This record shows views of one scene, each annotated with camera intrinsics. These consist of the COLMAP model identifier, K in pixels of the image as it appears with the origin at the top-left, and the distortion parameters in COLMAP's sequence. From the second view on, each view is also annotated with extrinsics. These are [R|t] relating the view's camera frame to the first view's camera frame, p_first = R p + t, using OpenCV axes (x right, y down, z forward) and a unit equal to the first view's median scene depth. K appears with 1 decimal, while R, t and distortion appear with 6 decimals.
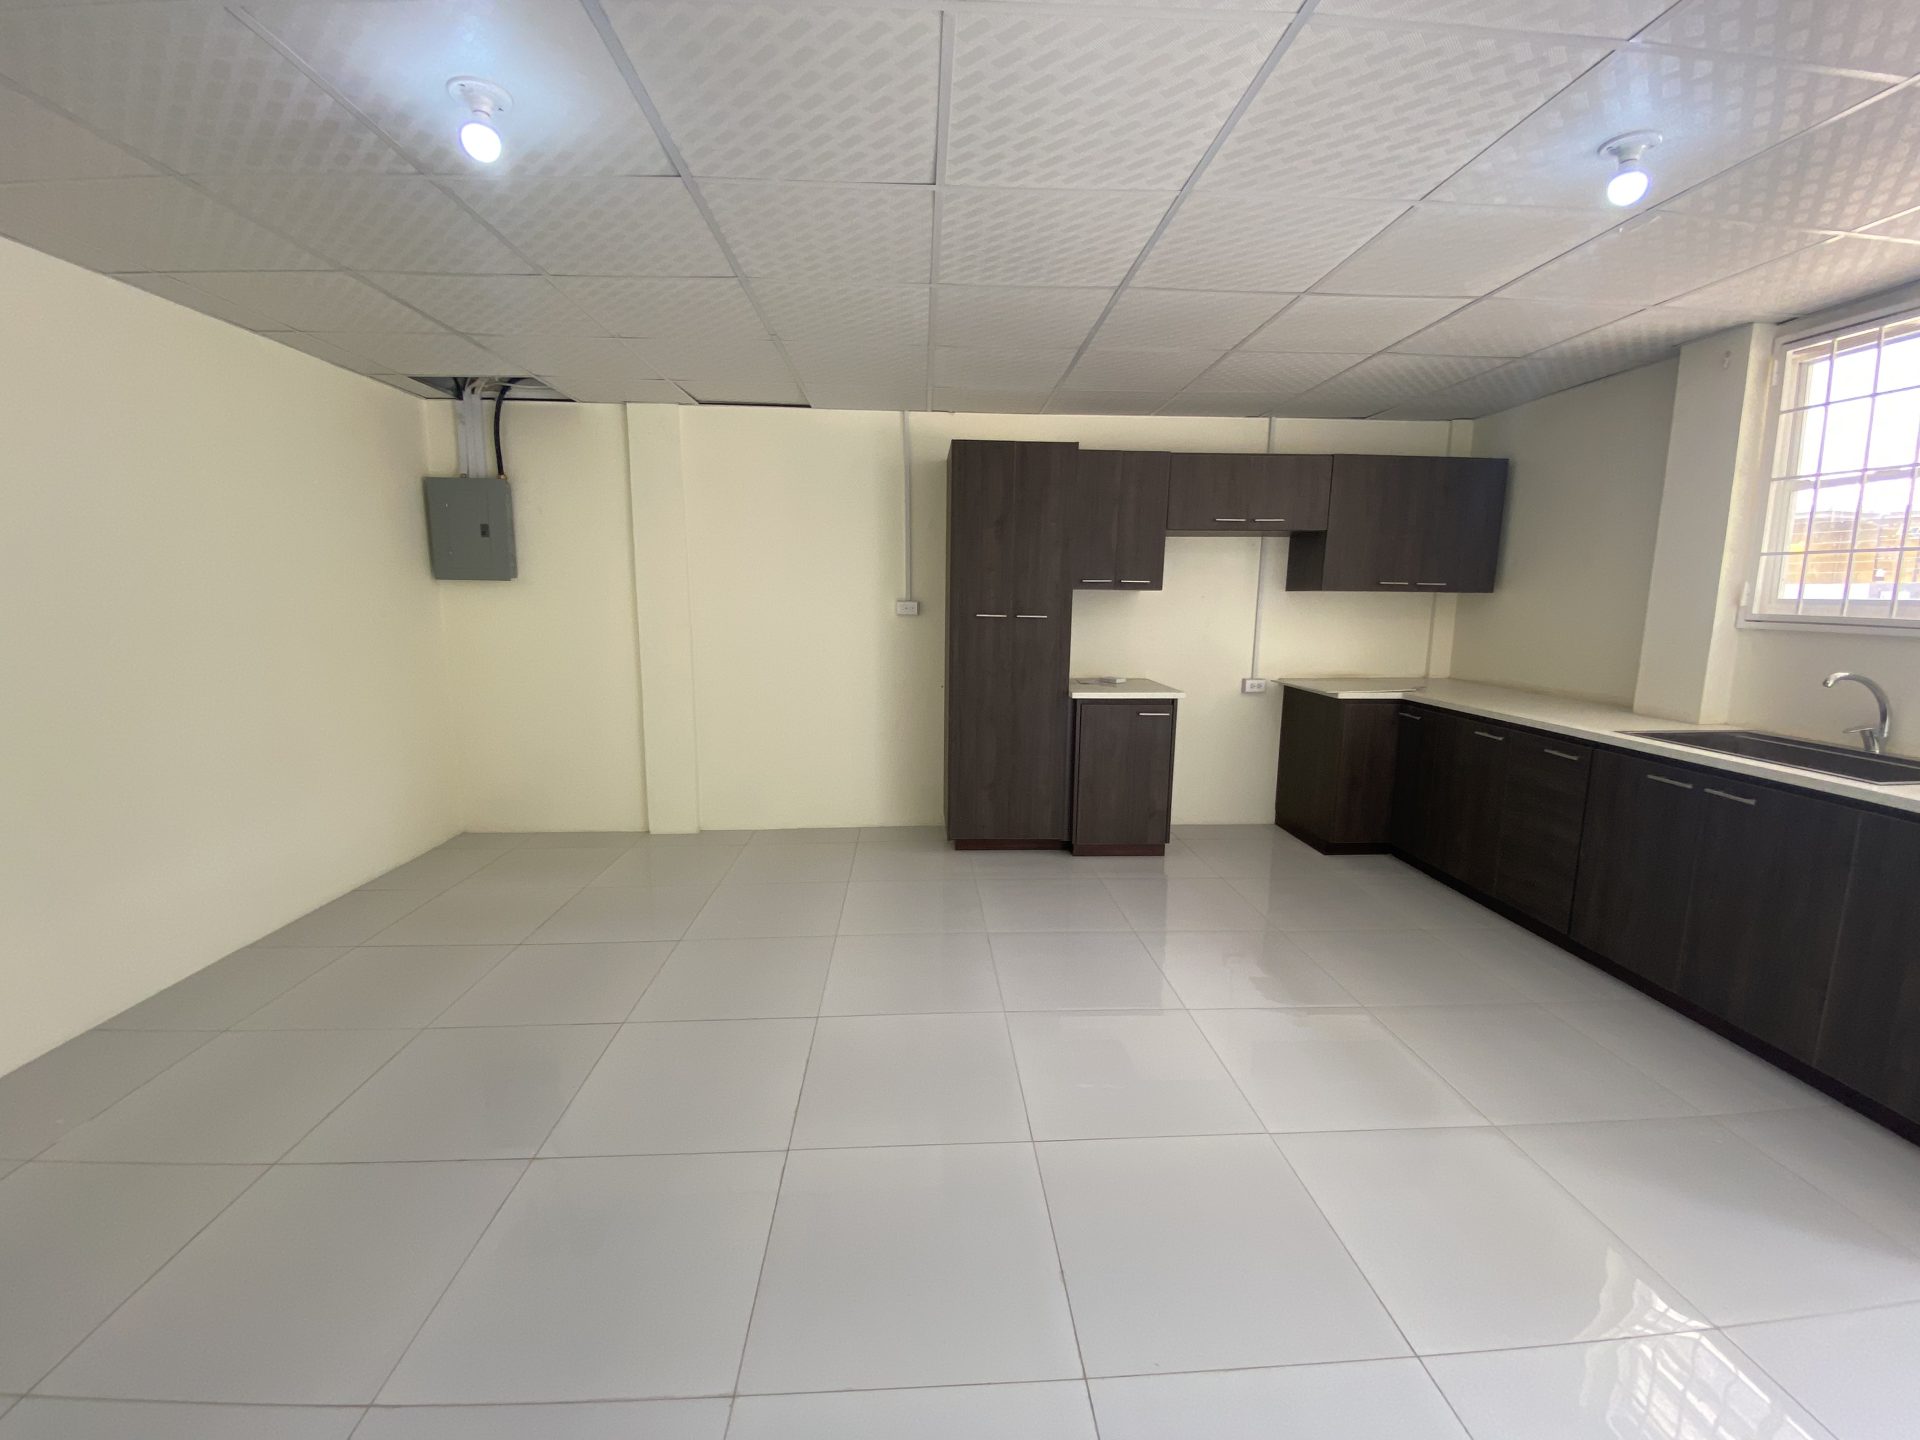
lens RADIAL K [[807.0, 0, 918.7], [0, 807.0, 722.1], [0, 0, 1]] dist [0.044691, -0.029283]
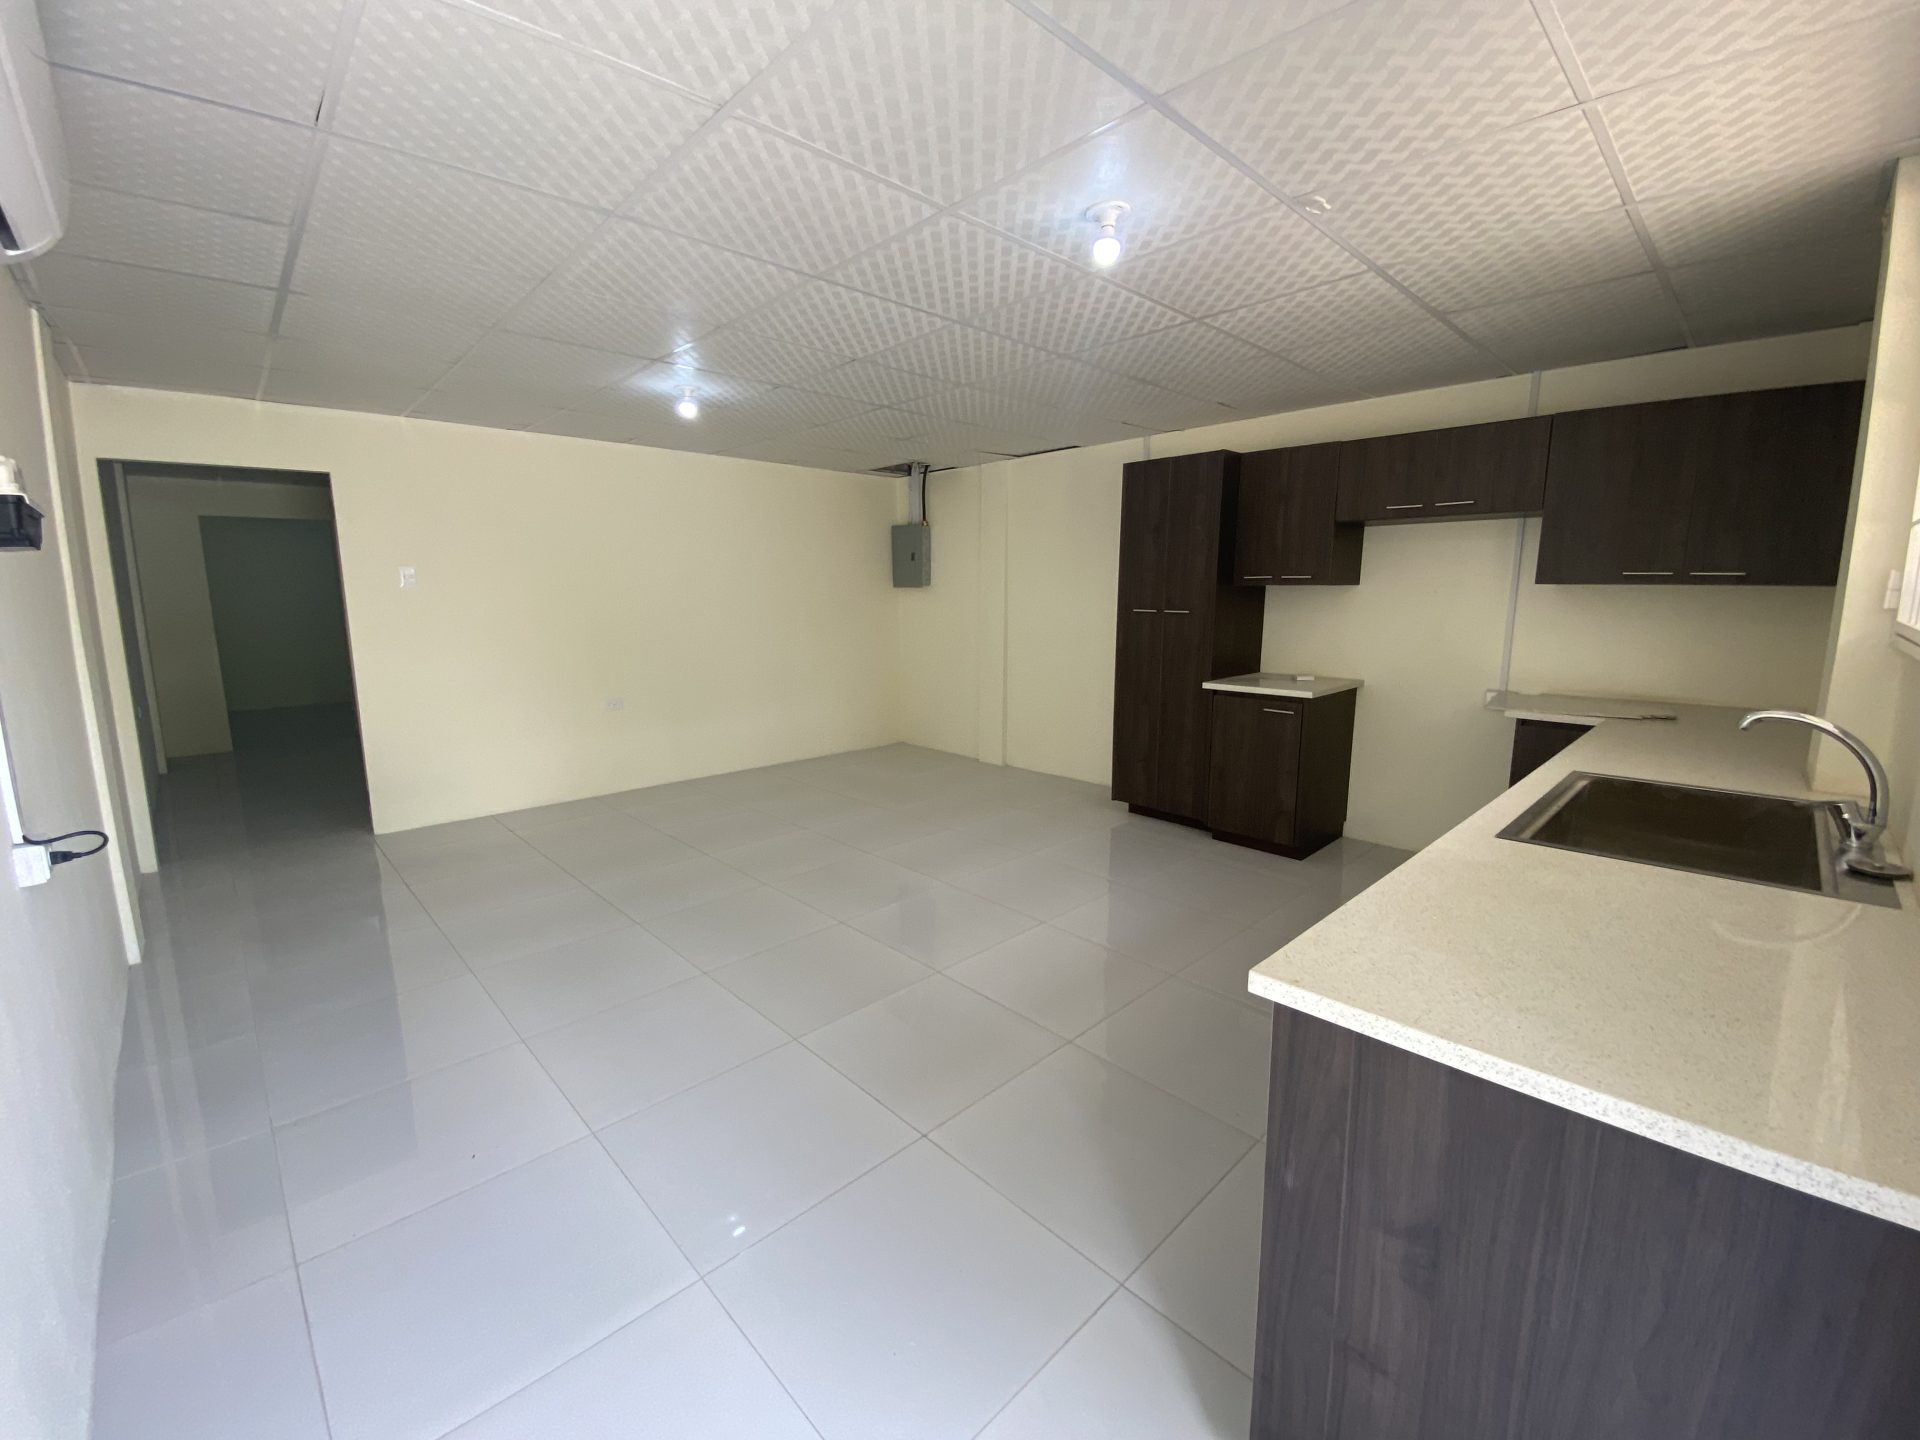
lens RADIAL K [[792.5, 0, 970.1], [0, 792.5, 726.8], [0, 0, 1]] dist [0.044515, -0.026956]
pose [[0.648787, 0.118309, -0.751717, 0.757790], [-0.114577, 0.991766, 0.057201, -0.003132], [0.752295, 0.049018, 0.657000, 0.069690]]
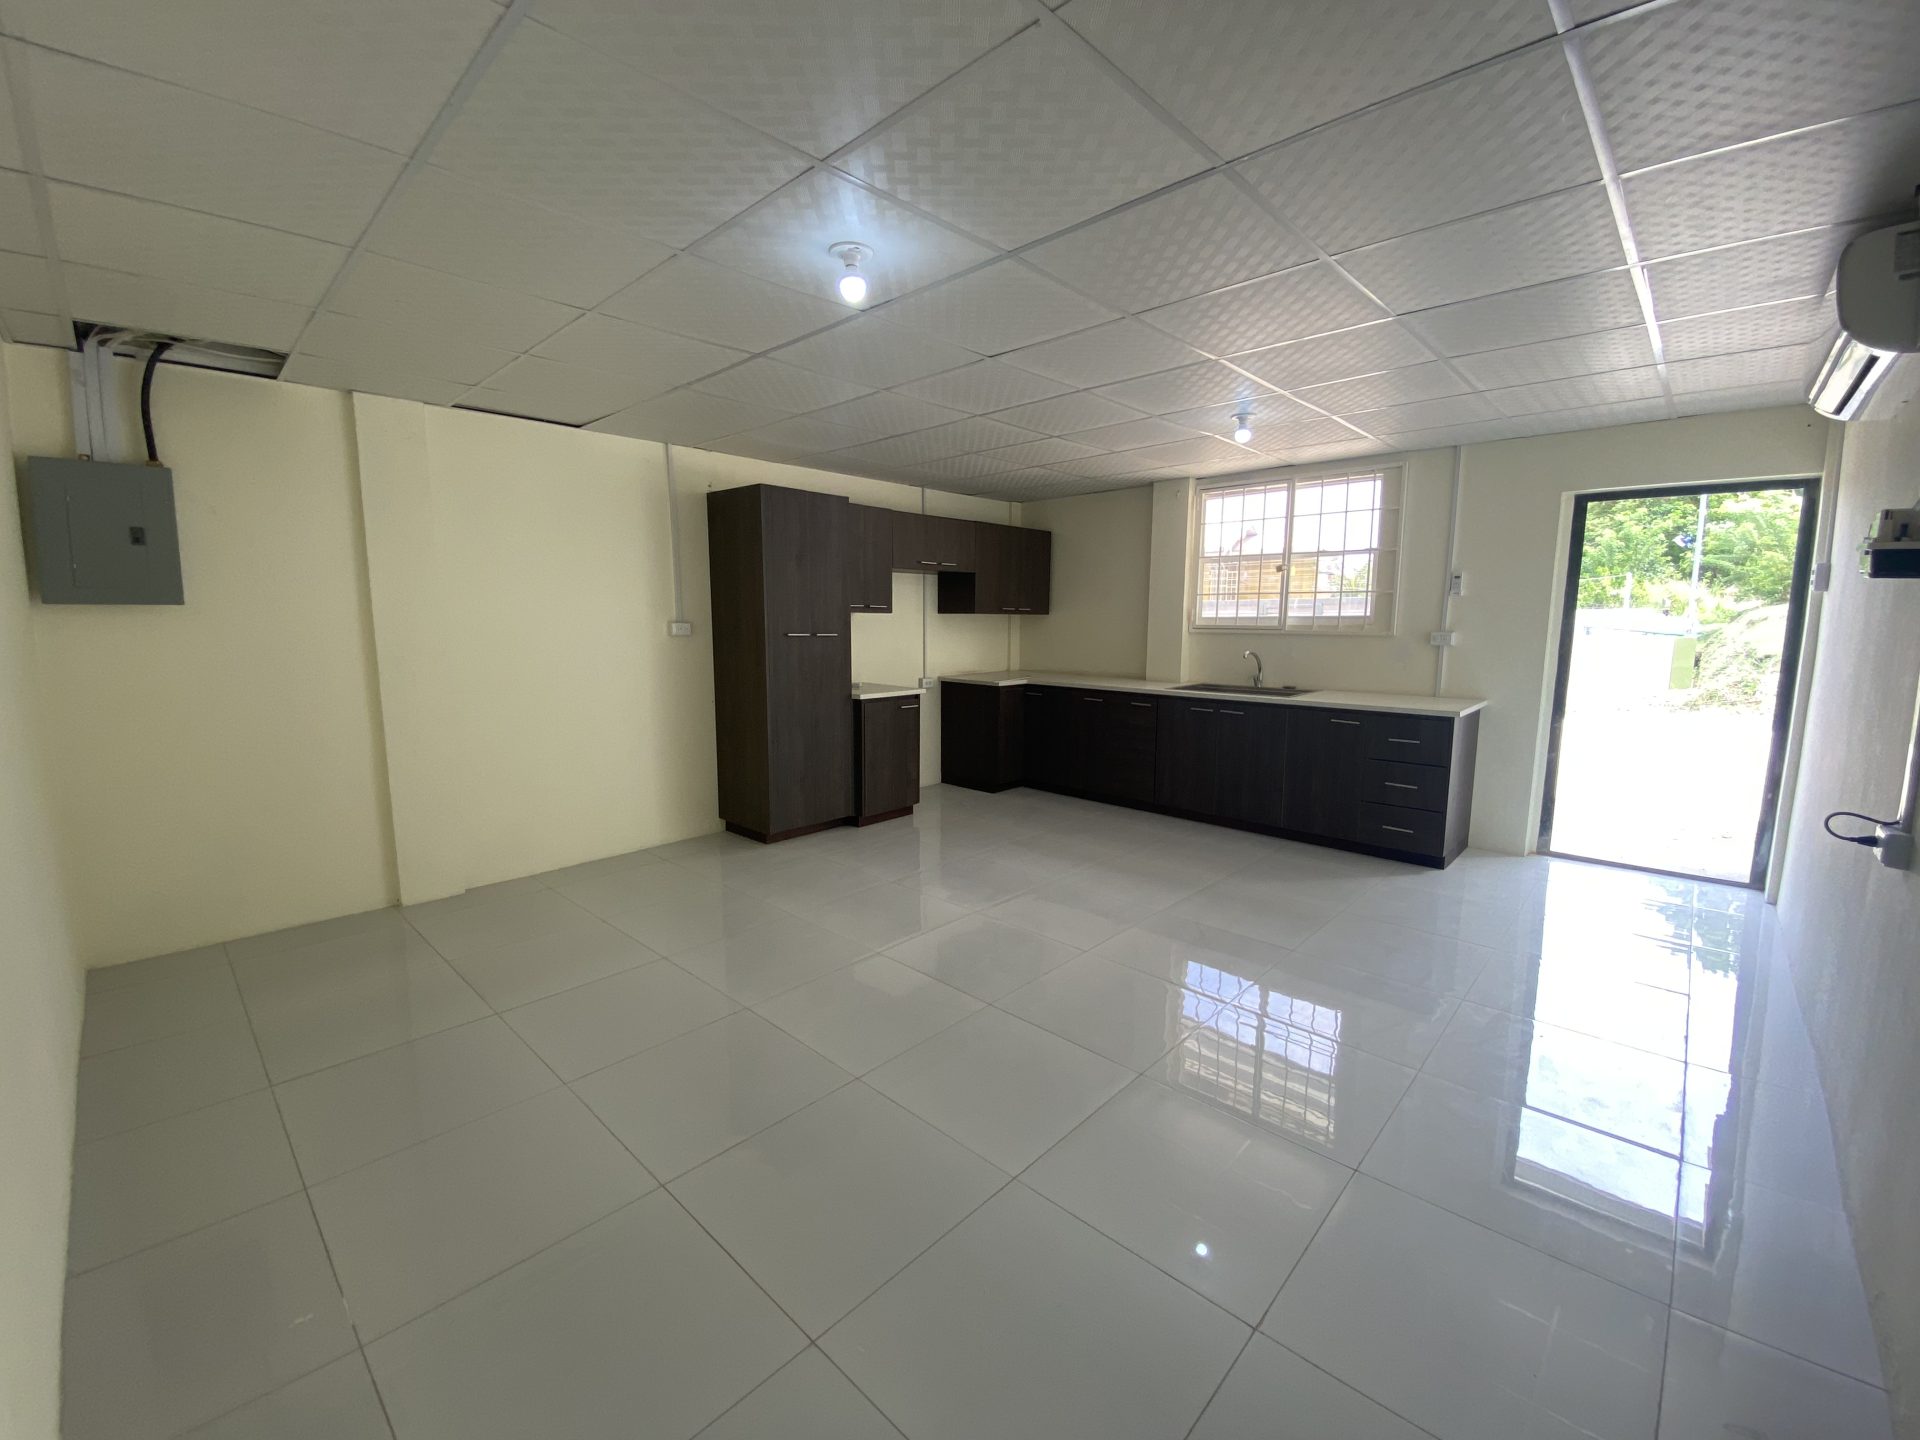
lens RADIAL K [[792.5, 0, 970.1], [0, 792.5, 726.8], [0, 0, 1]] dist [0.044515, -0.026956]
pose [[0.721039, -0.104320, 0.684996, -0.503215], [0.112976, 0.993072, 0.032318, -0.007225], [-0.683622, 0.054085, 0.727830, -0.009785]]
